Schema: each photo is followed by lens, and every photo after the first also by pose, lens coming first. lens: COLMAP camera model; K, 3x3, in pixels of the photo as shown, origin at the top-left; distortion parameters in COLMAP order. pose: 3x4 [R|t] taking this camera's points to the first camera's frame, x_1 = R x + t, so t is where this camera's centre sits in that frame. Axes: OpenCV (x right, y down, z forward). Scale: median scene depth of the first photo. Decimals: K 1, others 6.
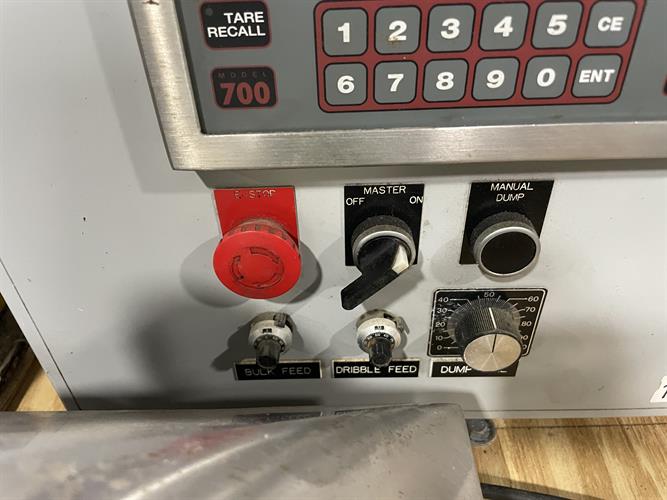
lens RADIAL K [[504.4, 0, 322.0], [0, 504.4, 250.3], [0, 0, 1]] dist [0.040215, -0.079076]
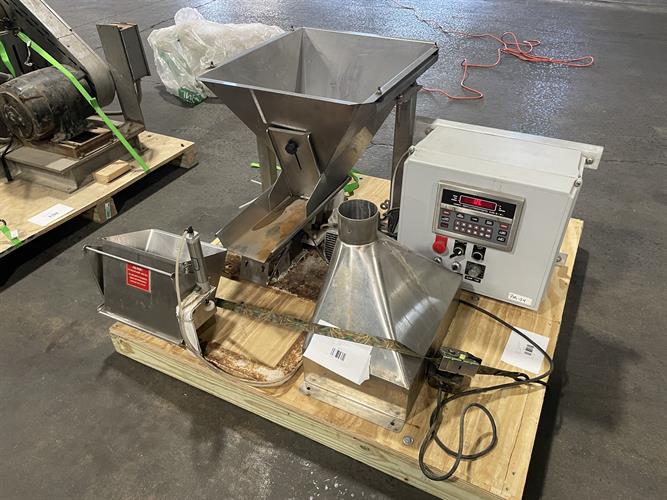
lens RADIAL K [[504.4, 0, 331.8], [0, 504.4, 254.3], [0, 0, 1]] dist [0.040215, -0.079076]
pose [[0.901612, 0.289142, -0.321704, 0.949529], [-0.292006, 0.955560, 0.040460, 0.318569], [0.319106, 0.057461, 0.945975, -7.110995]]
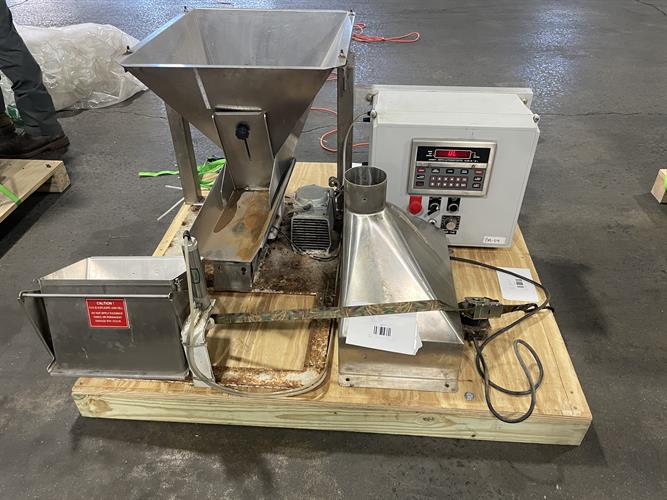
lens RADIAL K [[504.4, 0, 332.6], [0, 504.4, 250.8], [0, 0, 1]] dist [0.040215, -0.079076]
pose [[0.997735, 0.067145, -0.004053, -1.422170], [-0.067243, 0.997174, -0.033507, 1.098550], [0.001792, 0.033704, 0.999430, -6.945557]]
